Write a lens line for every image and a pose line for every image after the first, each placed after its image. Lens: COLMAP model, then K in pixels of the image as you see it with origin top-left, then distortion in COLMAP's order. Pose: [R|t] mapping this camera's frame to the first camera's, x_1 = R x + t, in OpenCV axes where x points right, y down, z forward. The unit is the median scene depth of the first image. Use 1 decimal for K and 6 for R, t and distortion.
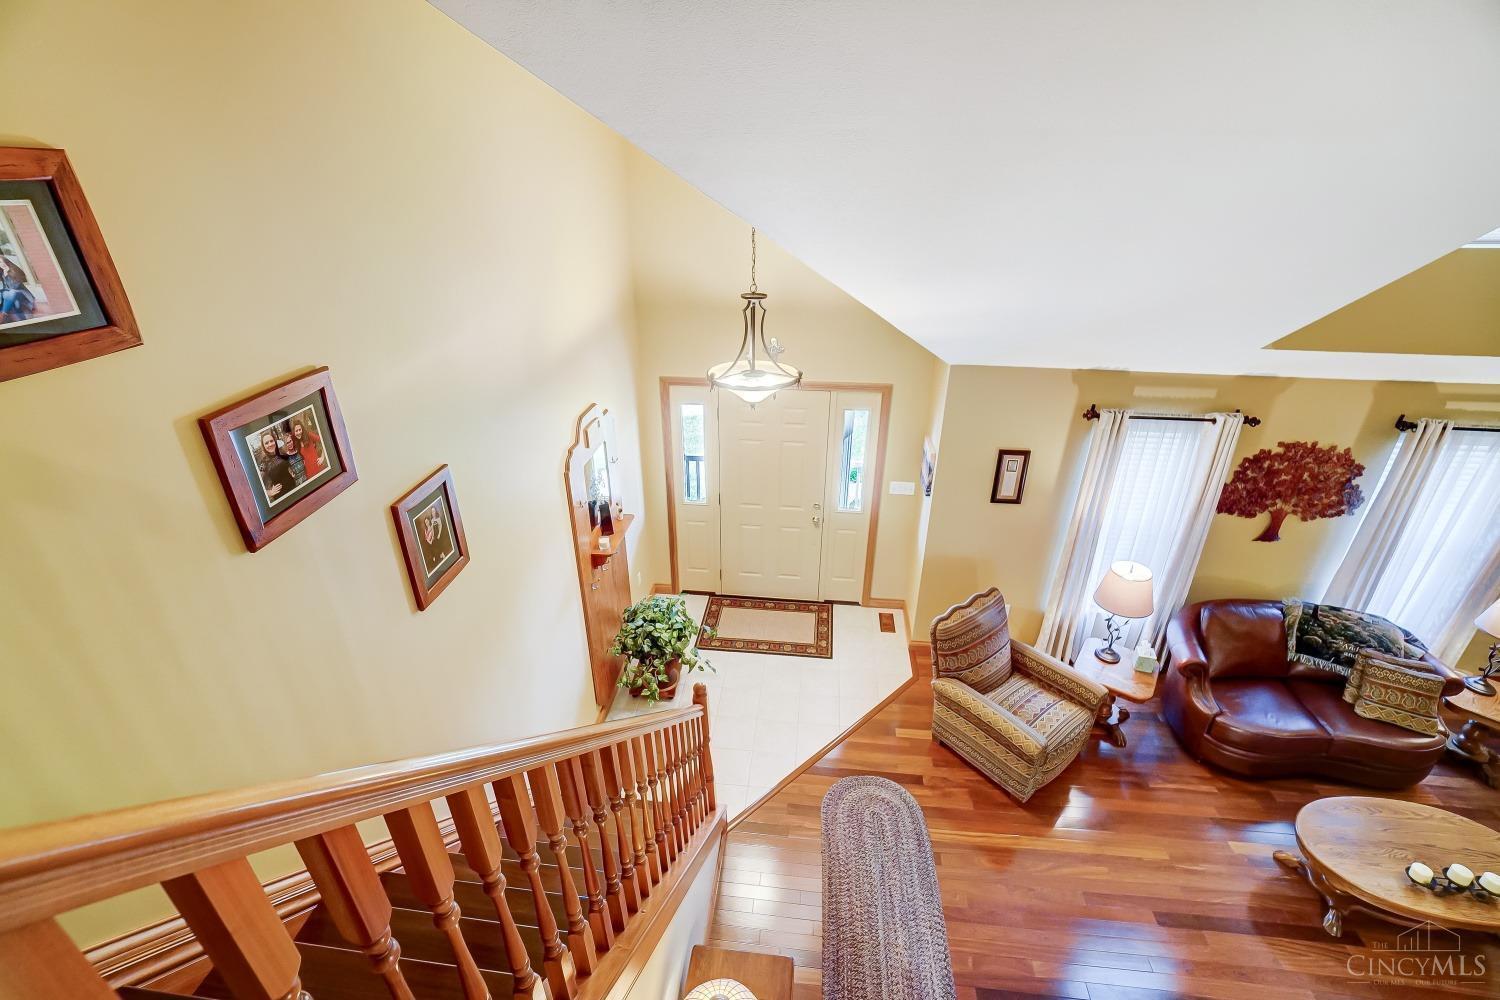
lens RADIAL K [[668.6, 0, 742.2], [0, 668.6, 496.1], [0, 0, 1]] dist [-0.059082, 0.023412]
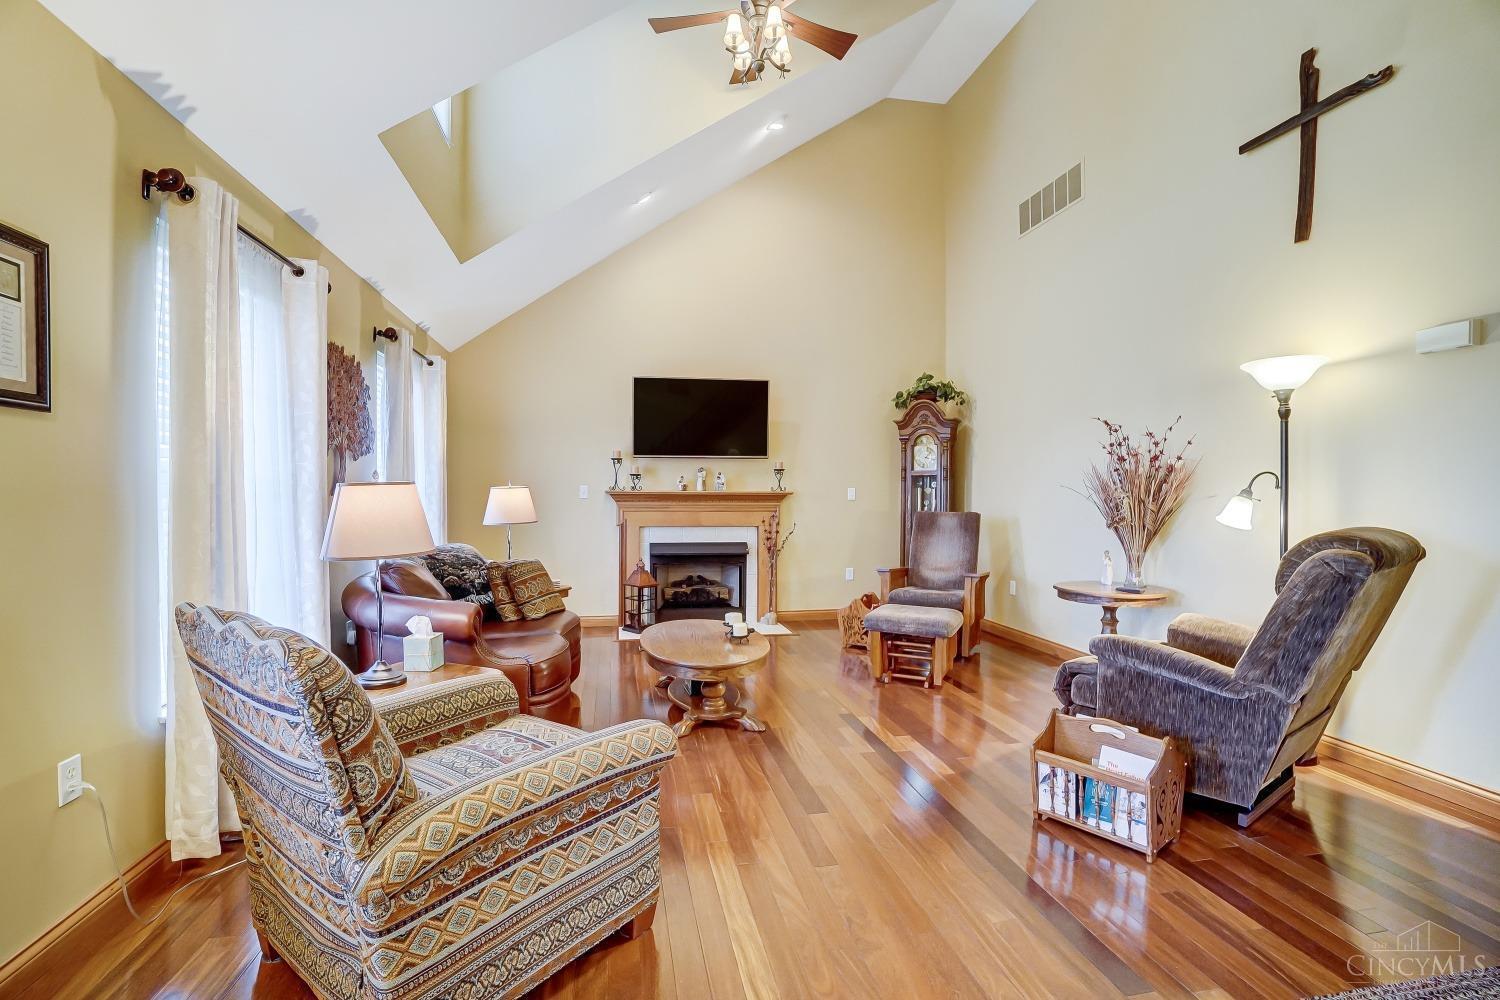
lens RADIAL K [[667.2, 0, 736.5], [0, 667.2, 500.6], [0, 0, 1]] dist [-0.060339, 0.021316]
pose [[-0.294426, -0.006883, 0.955649, -0.002307], [0.421252, 0.896652, 0.136242, 0.169067], [-0.857823, 0.442683, -0.261098, 0.853013]]
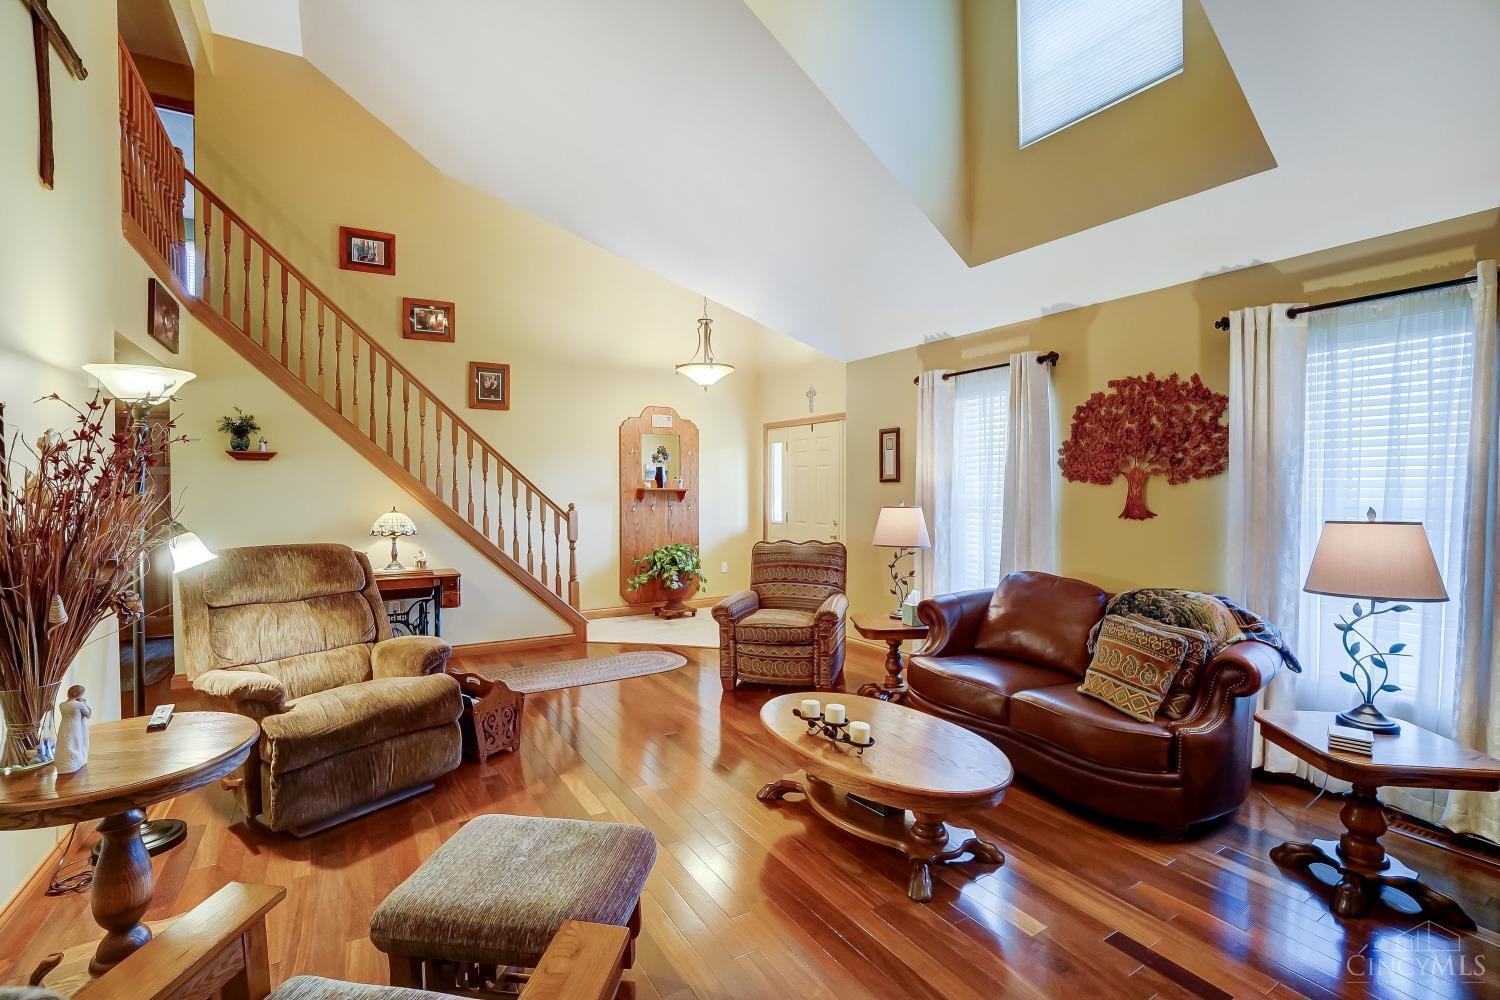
lens RADIAL K [[690.3, 0, 735.6], [0, 690.3, 498.7], [0, 0, 1]] dist [-0.009329, -0.000496]
pose [[0.604289, 0.016105, -0.796603, 1.207985], [-0.354441, 0.900856, -0.250660, 0.426906], [0.713587, 0.433820, 0.550085, 0.238432]]
